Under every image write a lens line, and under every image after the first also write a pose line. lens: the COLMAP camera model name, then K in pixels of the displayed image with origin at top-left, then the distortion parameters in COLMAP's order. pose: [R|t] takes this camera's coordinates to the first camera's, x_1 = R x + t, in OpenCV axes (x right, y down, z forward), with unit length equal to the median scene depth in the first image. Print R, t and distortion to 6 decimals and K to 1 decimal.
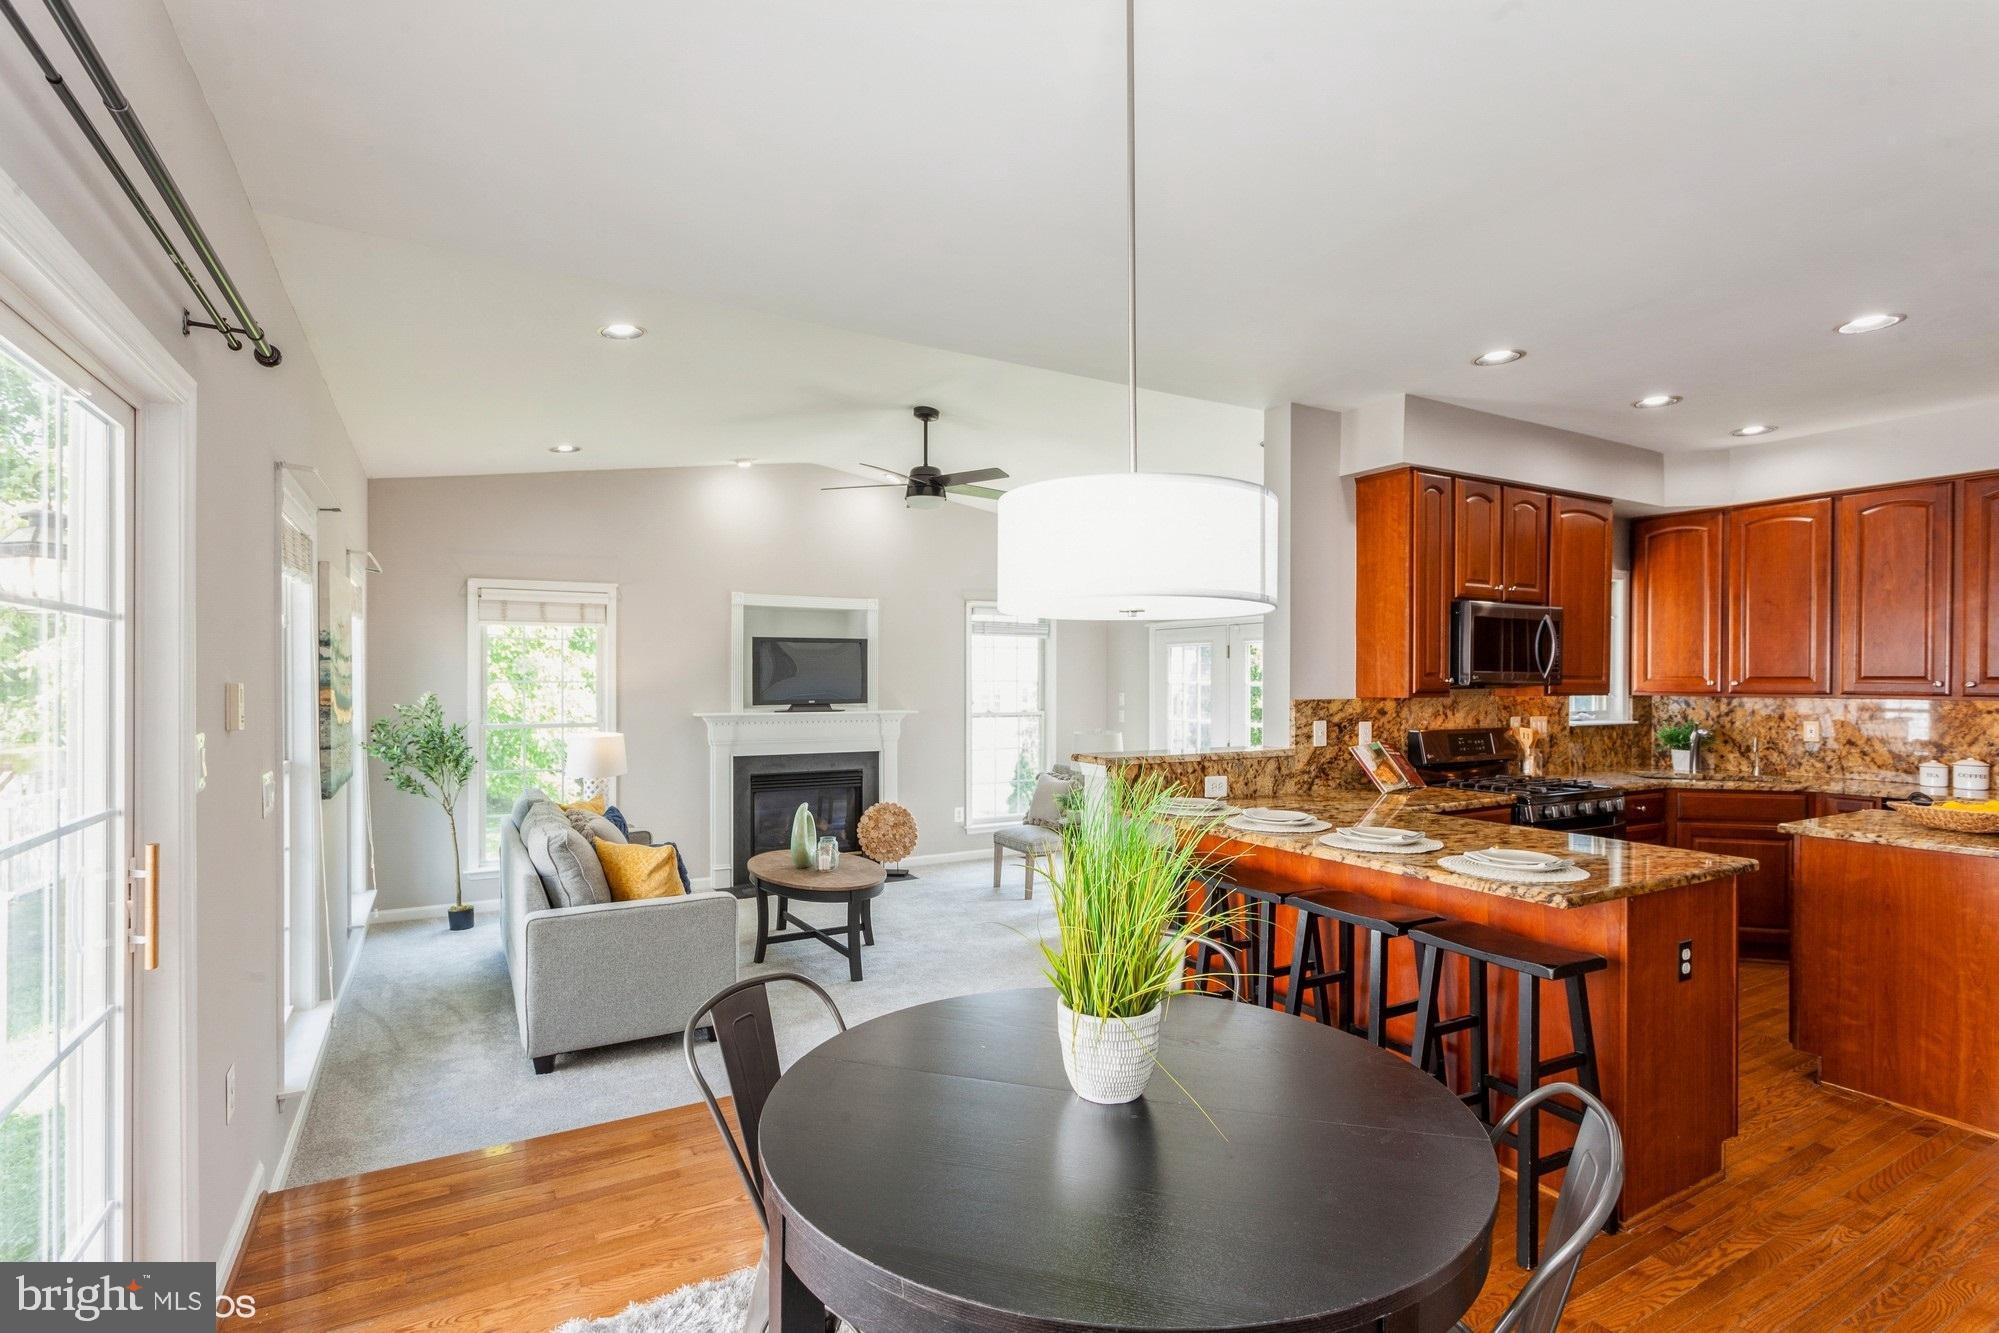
lens RADIAL K [[962.9, 0, 994.8], [0, 962.9, 687.4], [0, 0, 1]] dist [-0.000936, 0.001647]
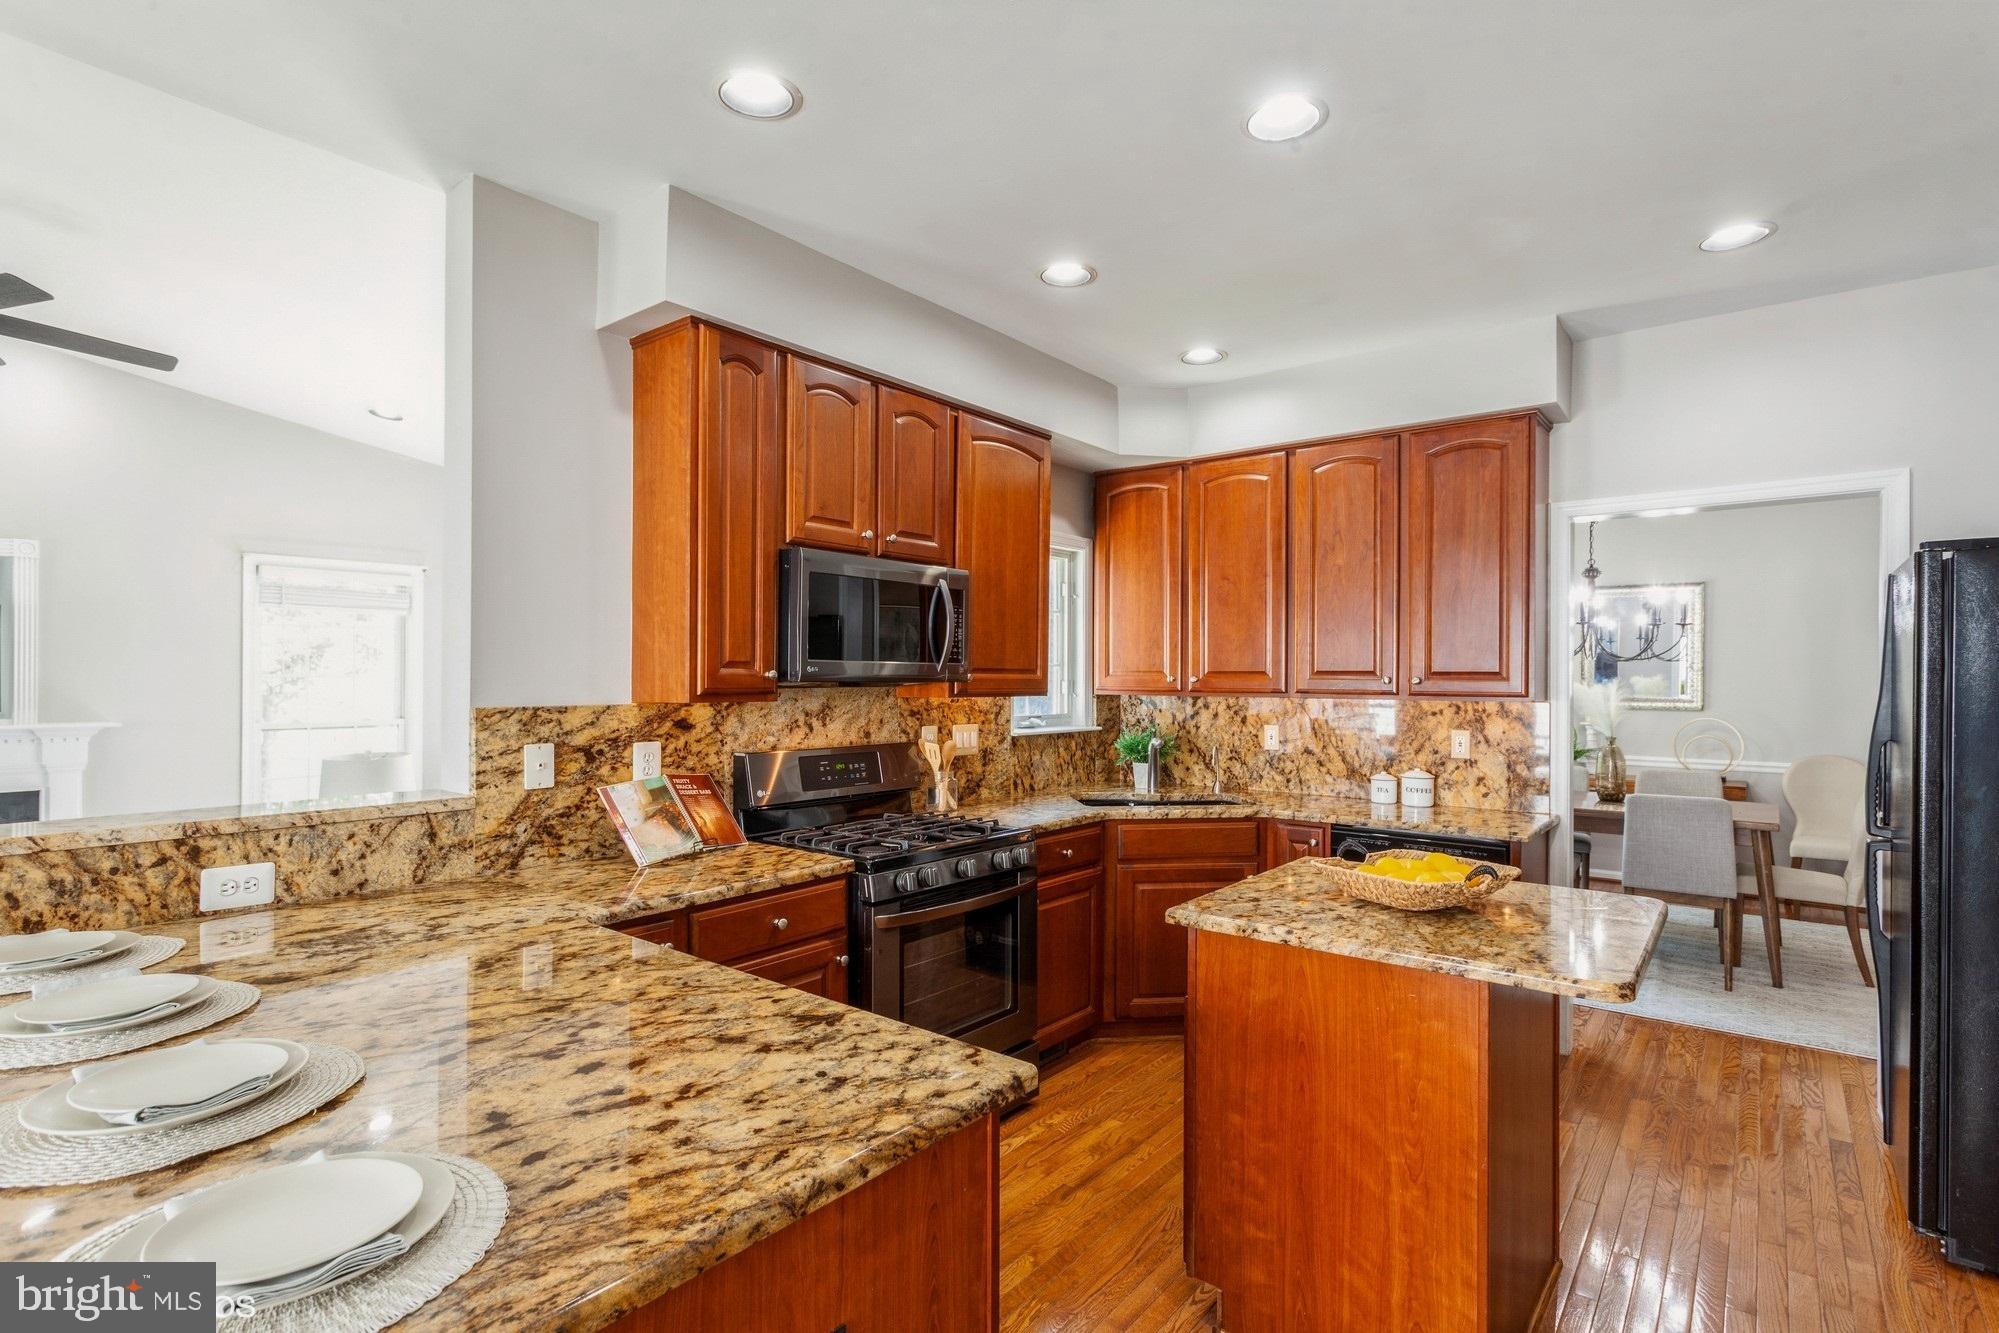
lens RADIAL K [[962.9, 0, 1008.2], [0, 962.9, 676.6], [0, 0, 1]] dist [-0.000936, 0.001647]
pose [[0.929035, 0.001958, 0.369987, 0.370075], [0.001117, 0.999967, -0.008096, -0.000259], [-0.369990, 0.007935, 0.929002, 0.351210]]
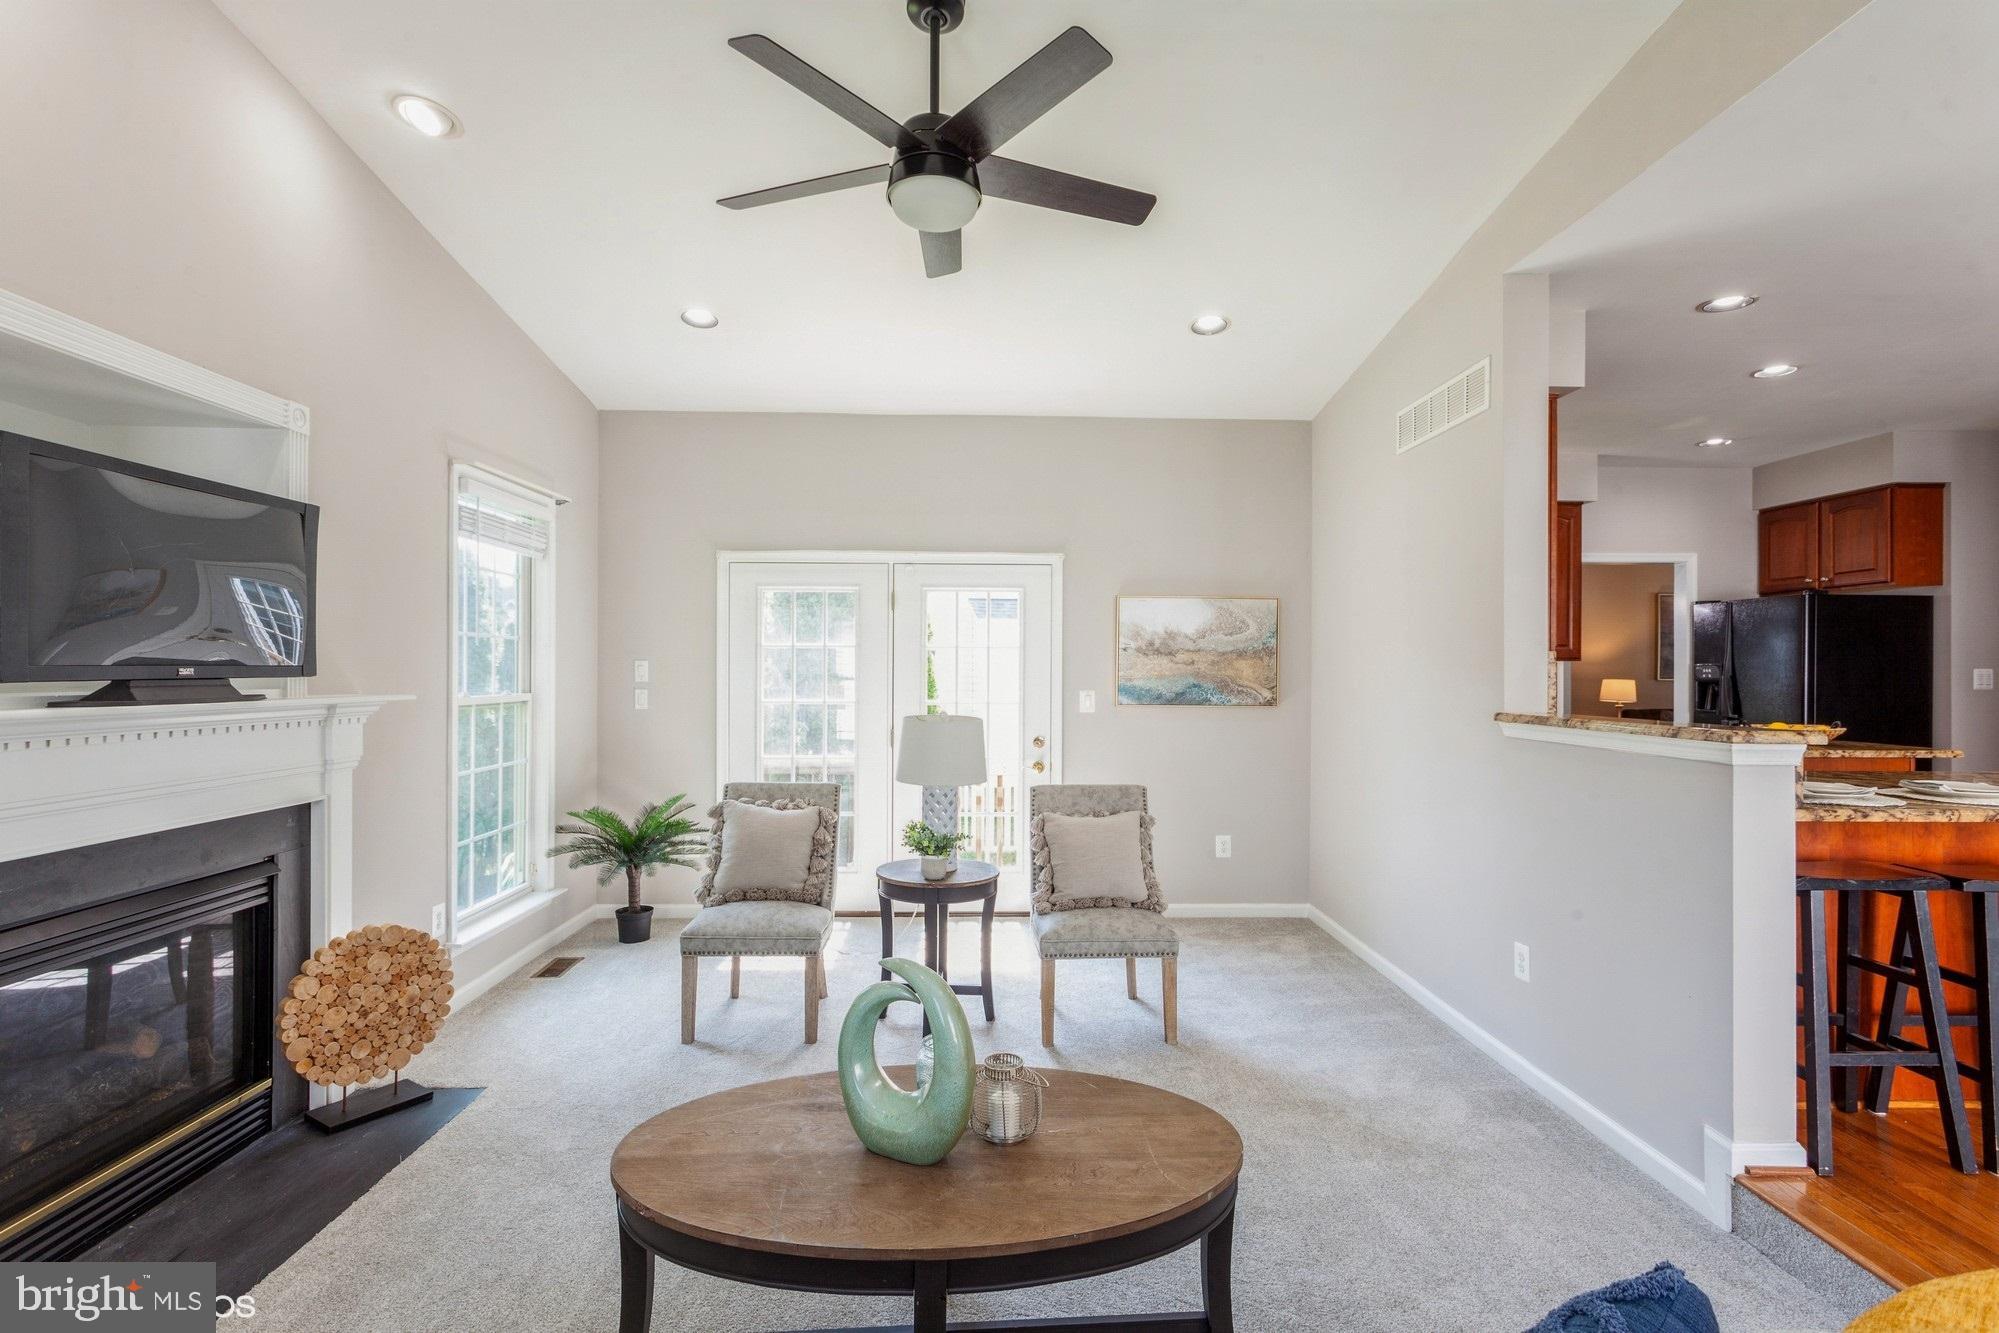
lens RADIAL K [[962.9, 0, 1008.7], [0, 962.9, 668.4], [0, 0, 1]] dist [-0.000936, 0.001647]
pose [[0.466218, 0.000886, 0.884669, -0.567060], [0.004032, 0.999987, -0.003127, 0.025420], [-0.884660, 0.005025, 0.466209, 0.972949]]
